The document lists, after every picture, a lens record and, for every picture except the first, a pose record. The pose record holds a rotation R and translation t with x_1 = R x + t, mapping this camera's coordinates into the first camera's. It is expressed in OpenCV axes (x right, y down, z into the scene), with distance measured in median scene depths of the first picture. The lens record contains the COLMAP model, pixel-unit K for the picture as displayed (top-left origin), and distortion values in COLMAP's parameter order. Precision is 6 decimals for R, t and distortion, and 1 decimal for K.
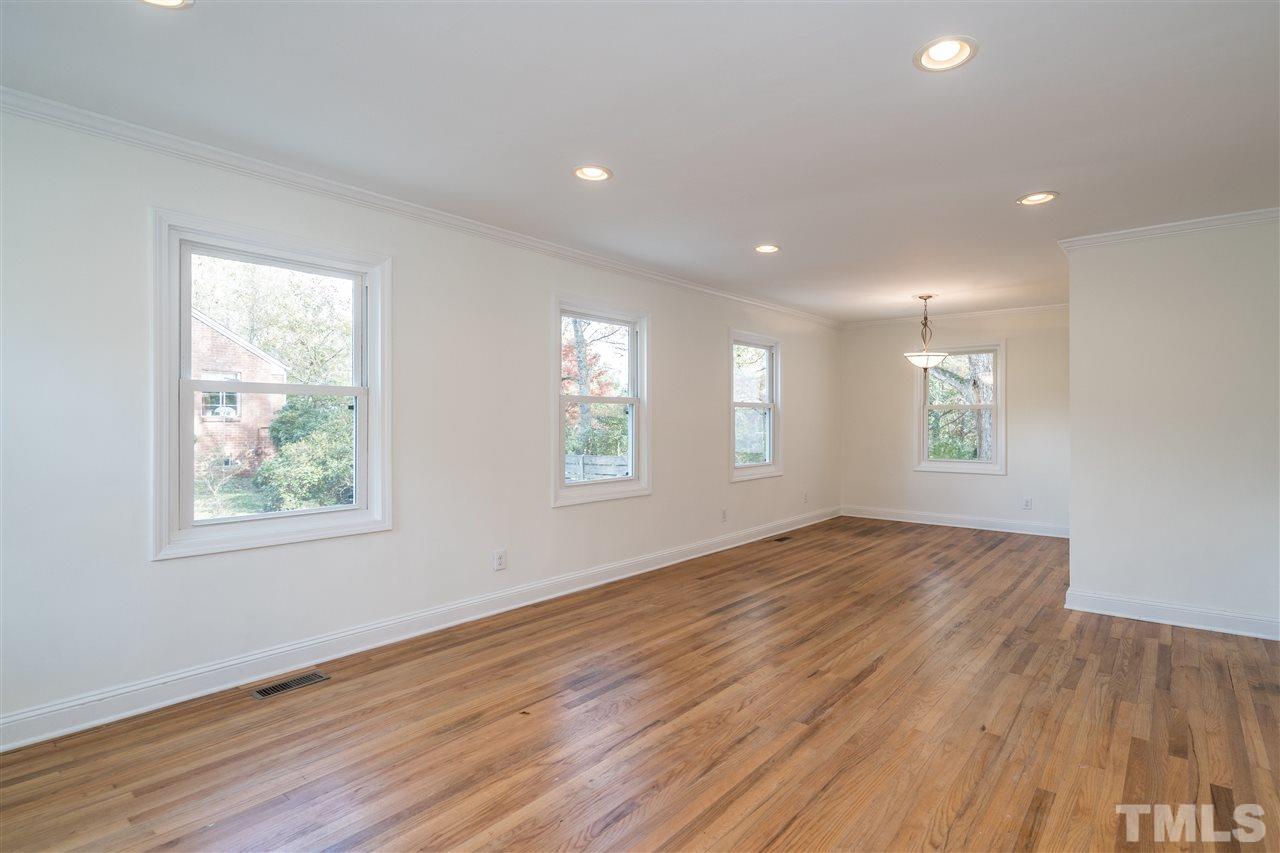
lens RADIAL K [[660.4, 0, 692.5], [0, 660.4, 423.8], [0, 0, 1]] dist [-0.000915, 0.000117]
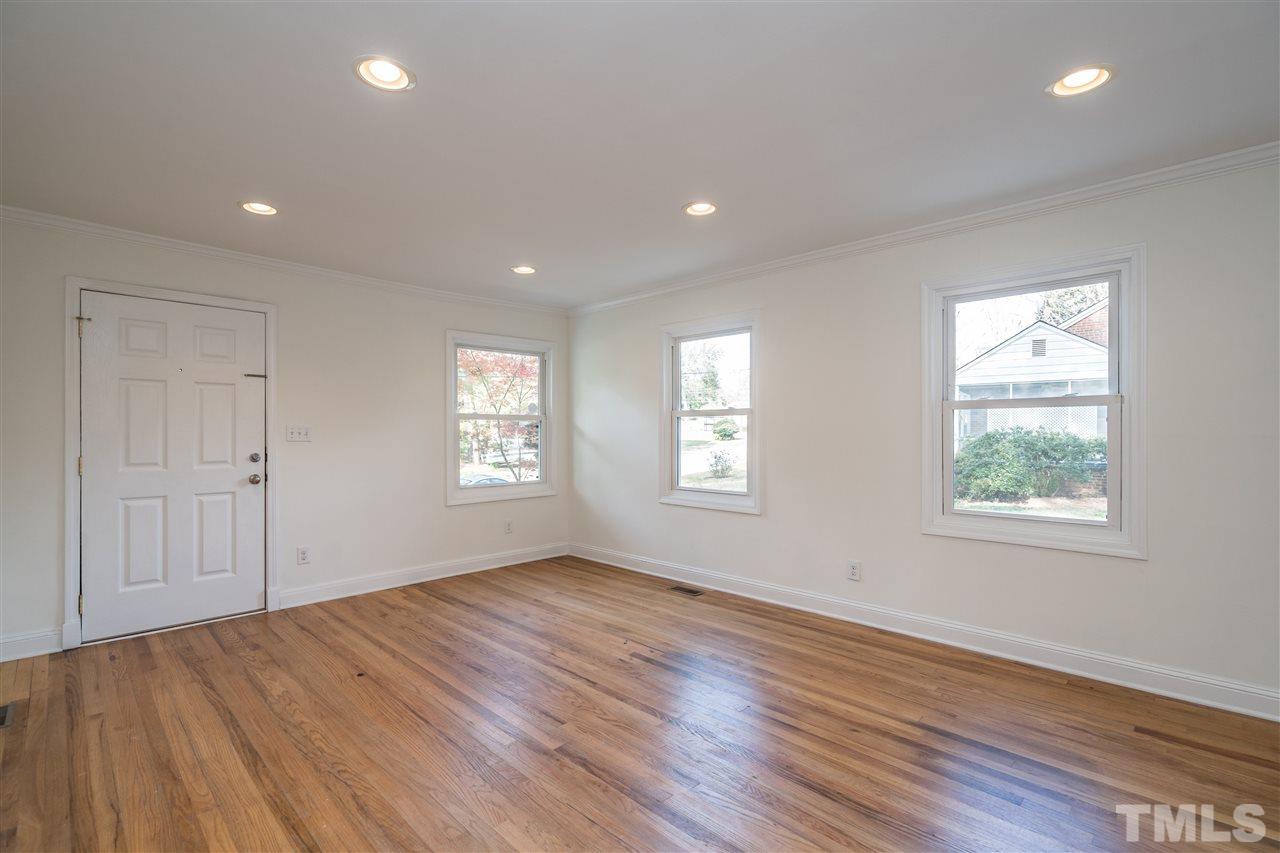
lens RADIAL K [[610.1, 0, 661.4], [0, 610.1, 431.2], [0, 0, 1]] dist [-0.007197, -0.000470]
pose [[-0.145039, -0.001485, -0.989425, 0.884181], [-0.001879, 0.999997, -0.001225, -0.007971], [0.989424, 0.001681, -0.145041, 1.096948]]
